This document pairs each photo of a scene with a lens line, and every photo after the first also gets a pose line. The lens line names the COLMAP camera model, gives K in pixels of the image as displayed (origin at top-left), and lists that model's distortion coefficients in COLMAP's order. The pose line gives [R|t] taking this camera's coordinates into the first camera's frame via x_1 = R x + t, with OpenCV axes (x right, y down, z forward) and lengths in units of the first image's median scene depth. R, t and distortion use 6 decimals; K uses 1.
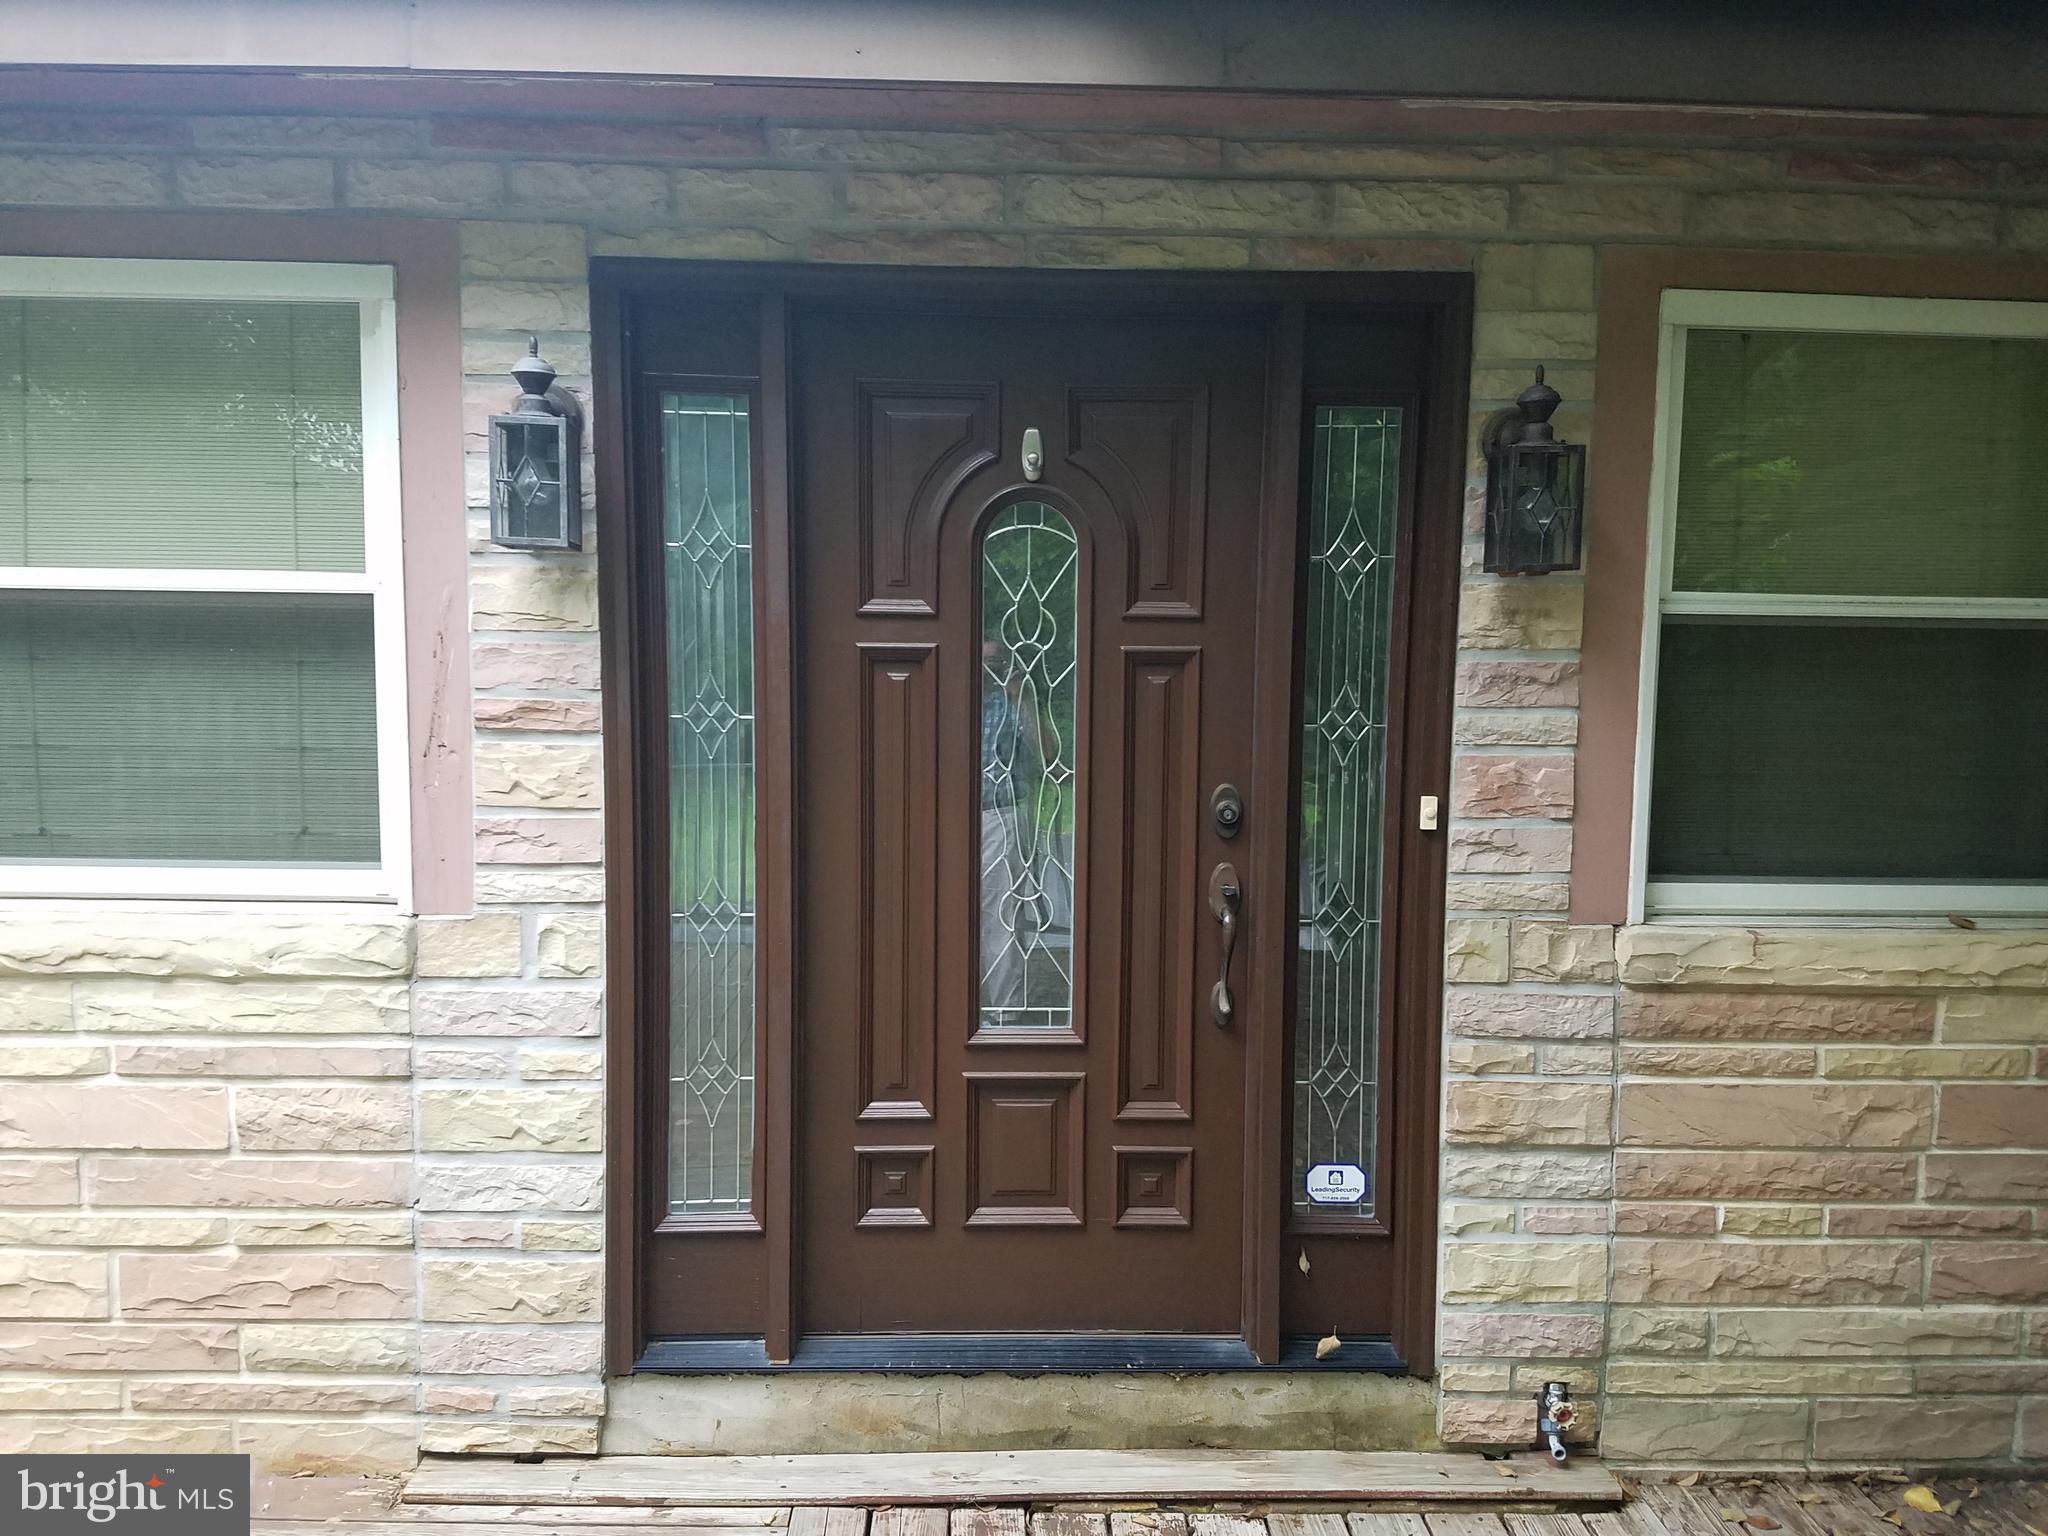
lens RADIAL K [[1522.8, 0, 1016.2], [0, 1522.8, 836.4], [0, 0, 1]] dist [0.135239, -0.242104]
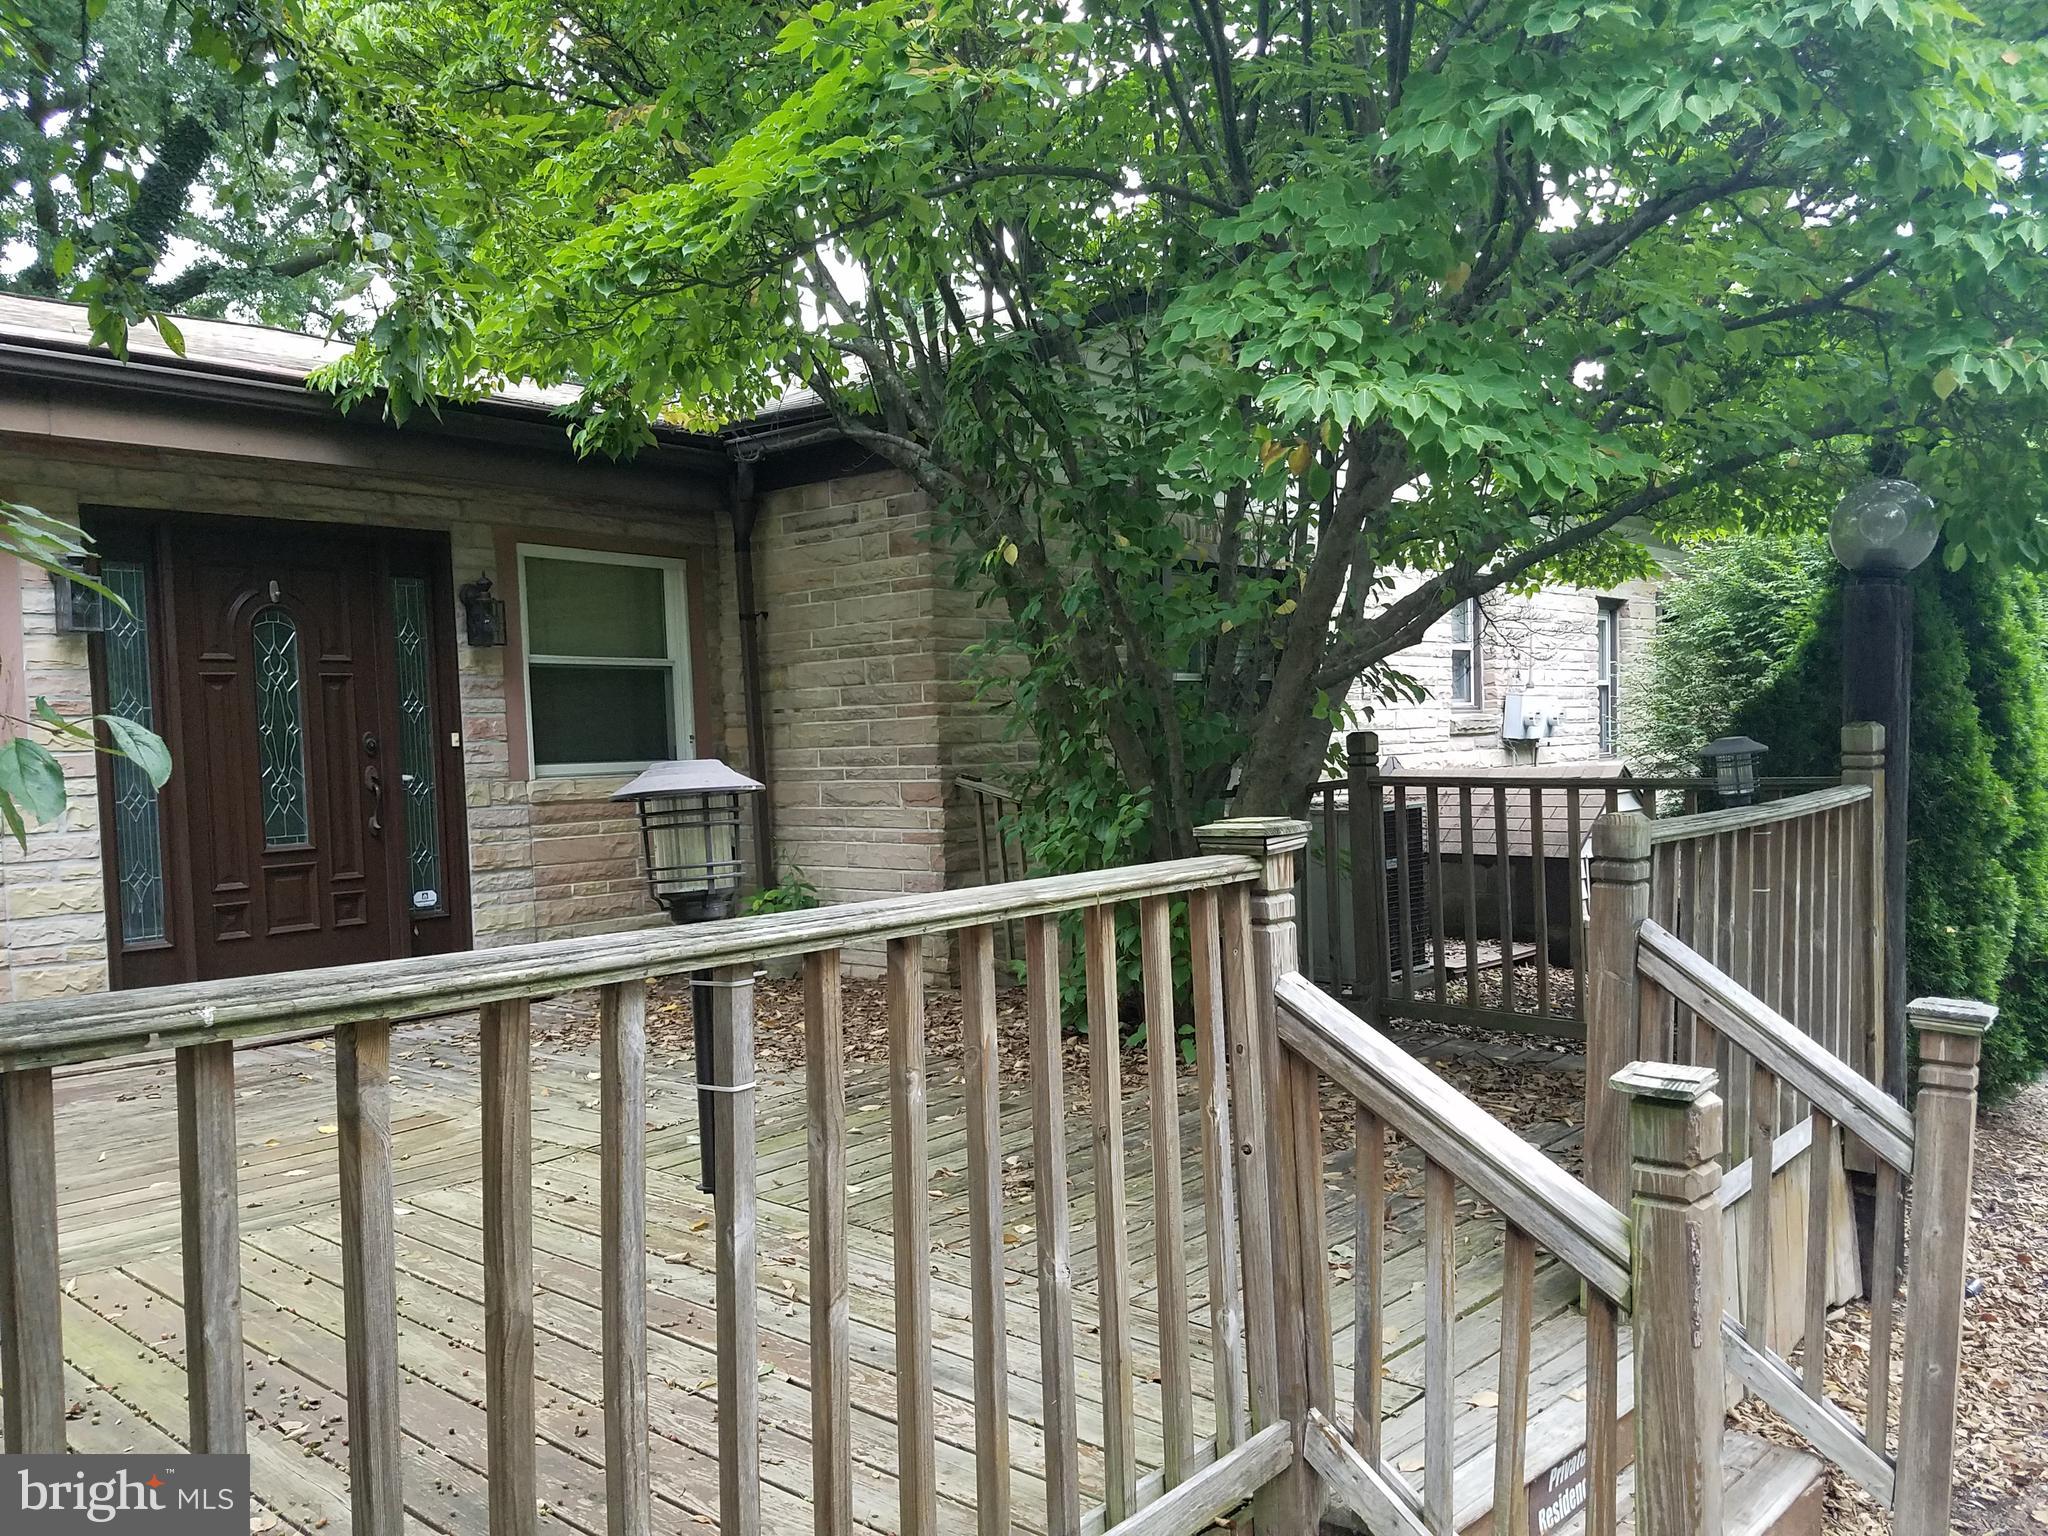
lens RADIAL K [[1597.0, 0, 1022.1], [0, 1597.0, 799.5], [0, 0, 1]] dist [0.181935, -0.291992]
pose [[0.683448, -0.064437, 0.727150, -1.030587], [0.104578, 0.994465, -0.010167, 0.204188], [-0.722470, 0.082992, 0.686403, -1.479463]]
